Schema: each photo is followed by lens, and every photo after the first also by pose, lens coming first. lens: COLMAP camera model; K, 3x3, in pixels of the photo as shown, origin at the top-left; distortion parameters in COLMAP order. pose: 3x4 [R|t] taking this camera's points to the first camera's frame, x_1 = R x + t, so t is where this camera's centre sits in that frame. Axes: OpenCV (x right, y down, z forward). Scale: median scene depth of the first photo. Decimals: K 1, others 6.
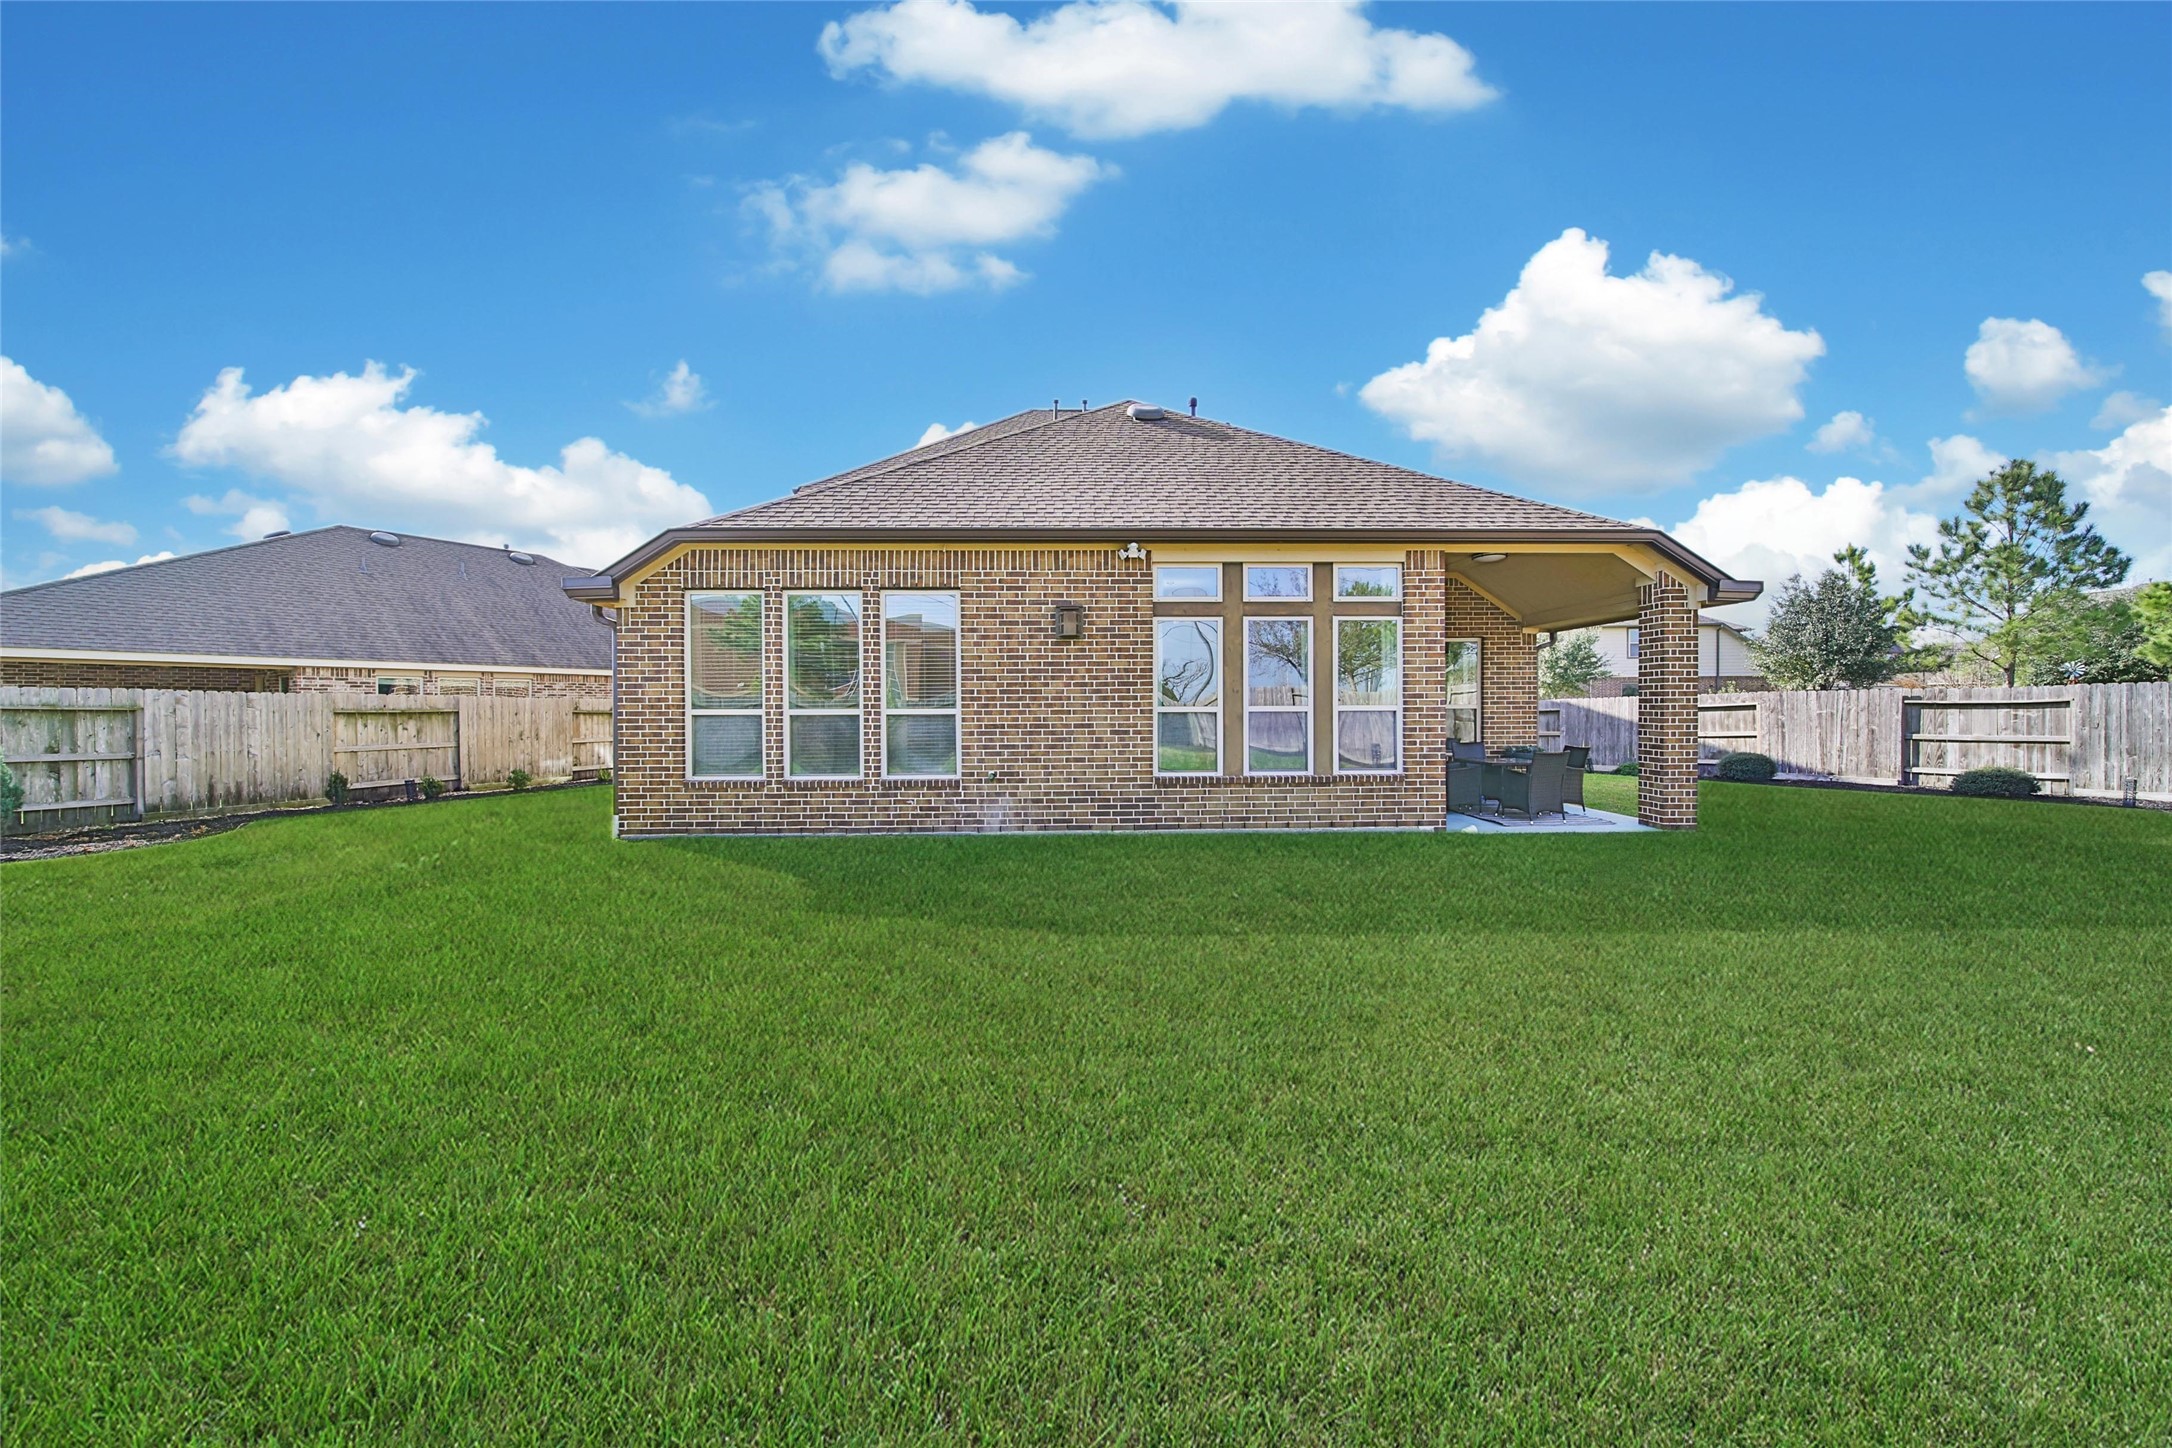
lens RADIAL K [[837.4, 0, 1094.5], [0, 837.4, 725.9], [0, 0, 1]] dist [-0.001199, 0.000377]
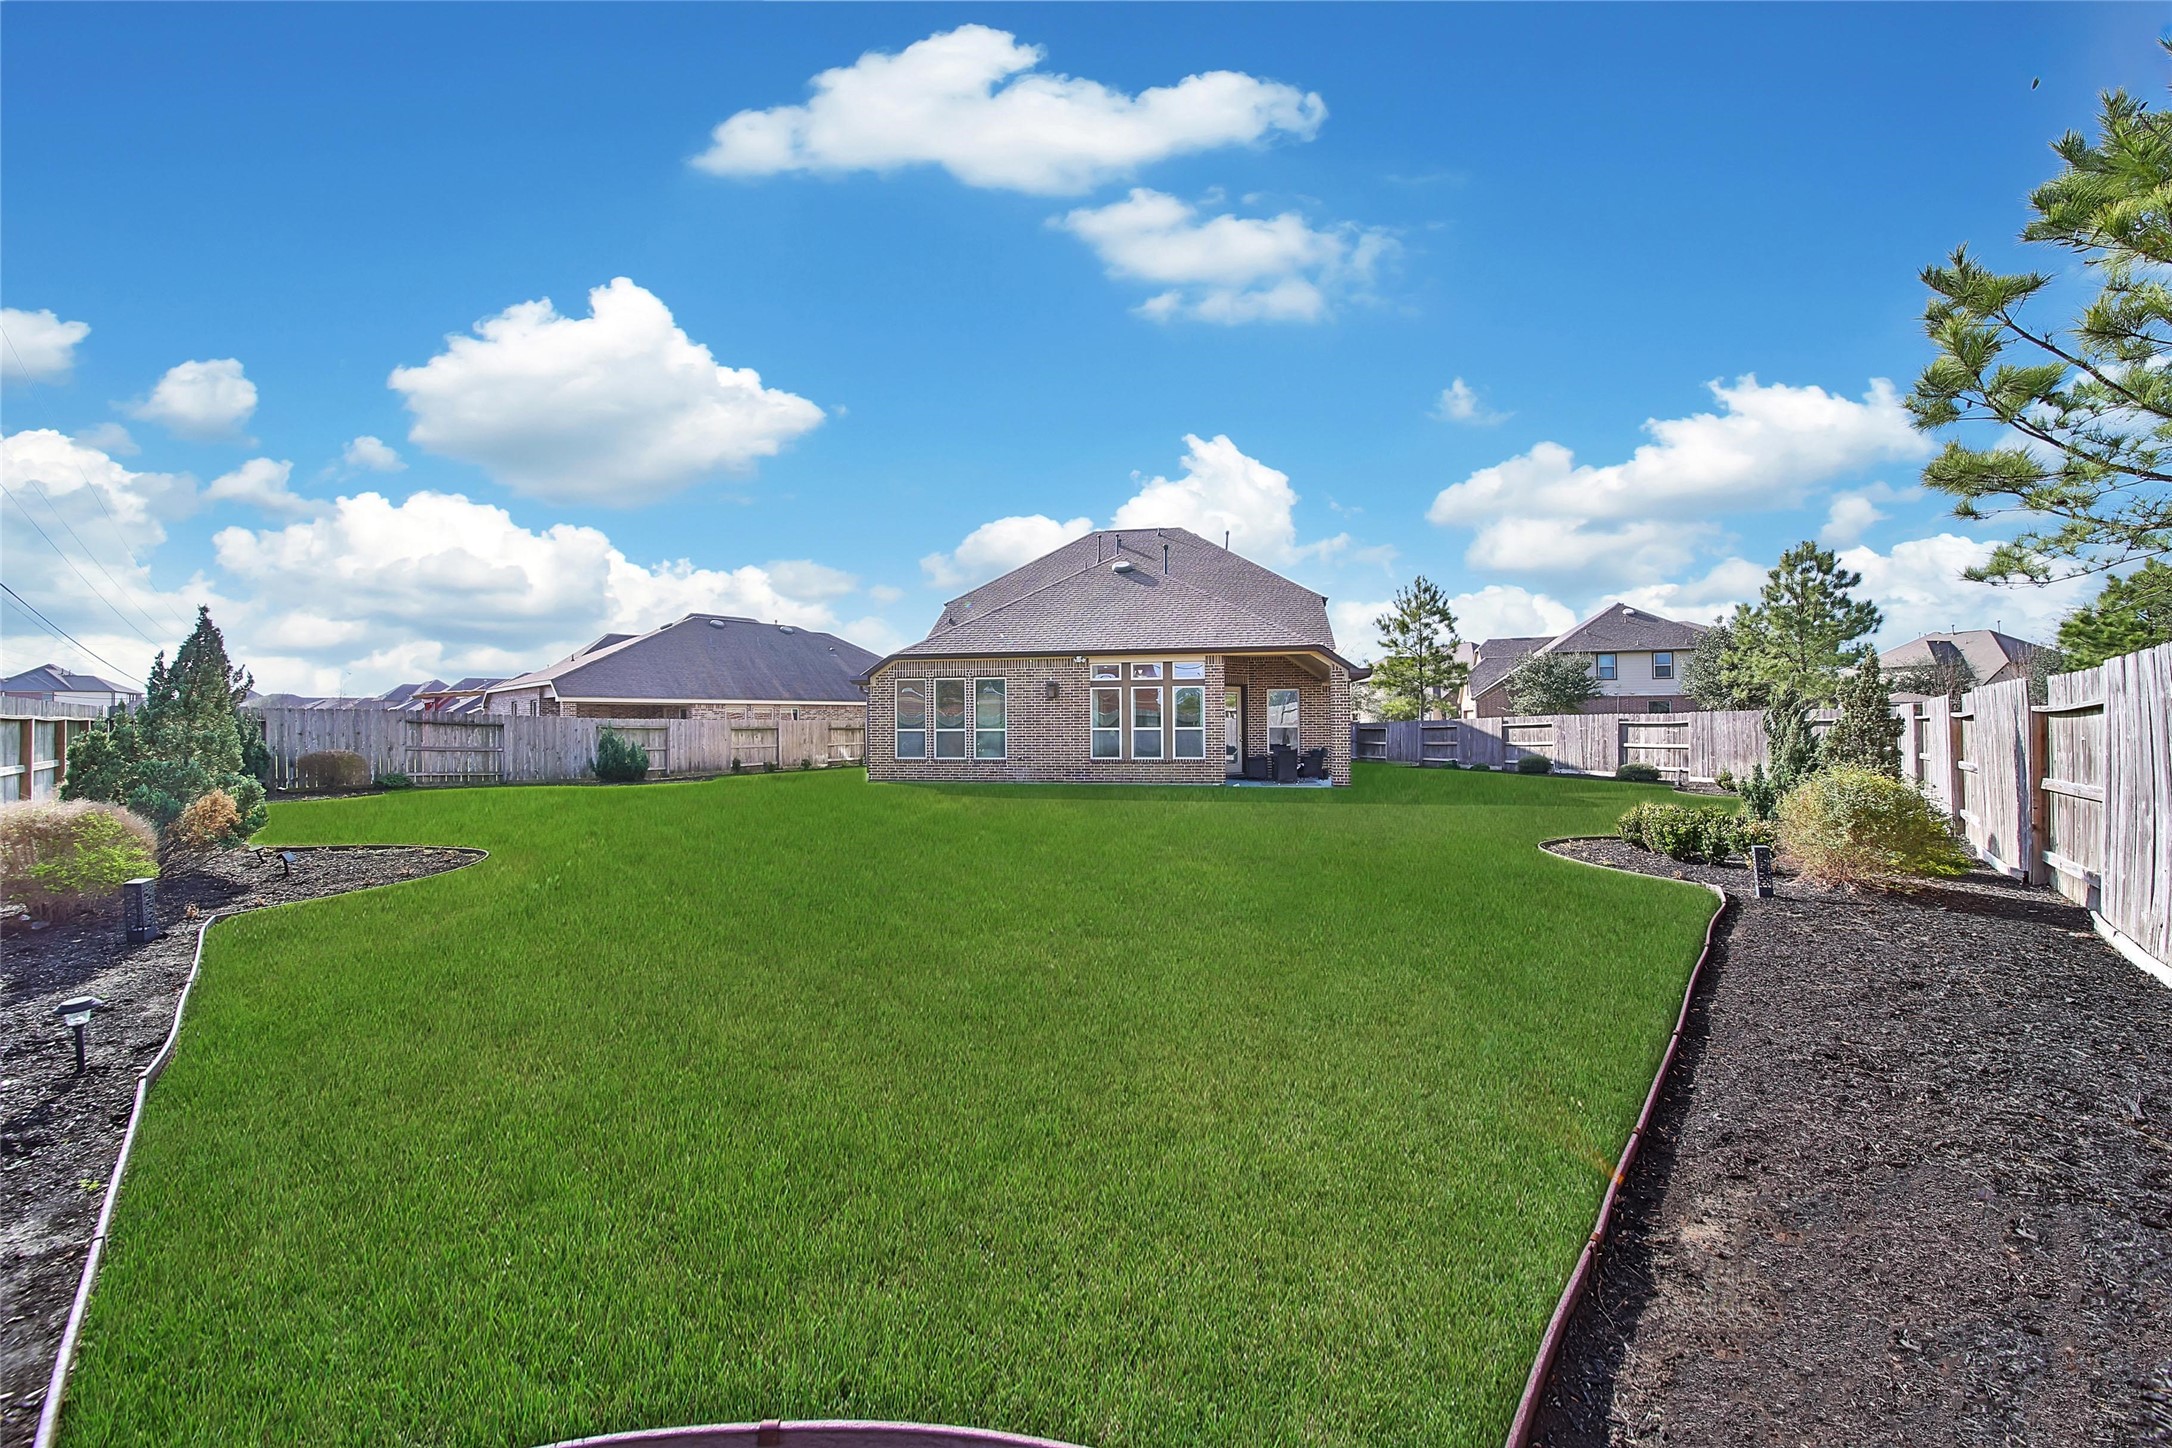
lens RADIAL K [[776.2, 0, 1082.6], [0, 776.2, 732.7], [0, 0, 1]] dist [-0.002069, 0.000011]
pose [[0.981949, 0.001630, -0.189138, 0.358482], [-0.003000, 0.999971, -0.006957, 0.003601], [0.189121, 0.007399, 0.981926, -0.843366]]
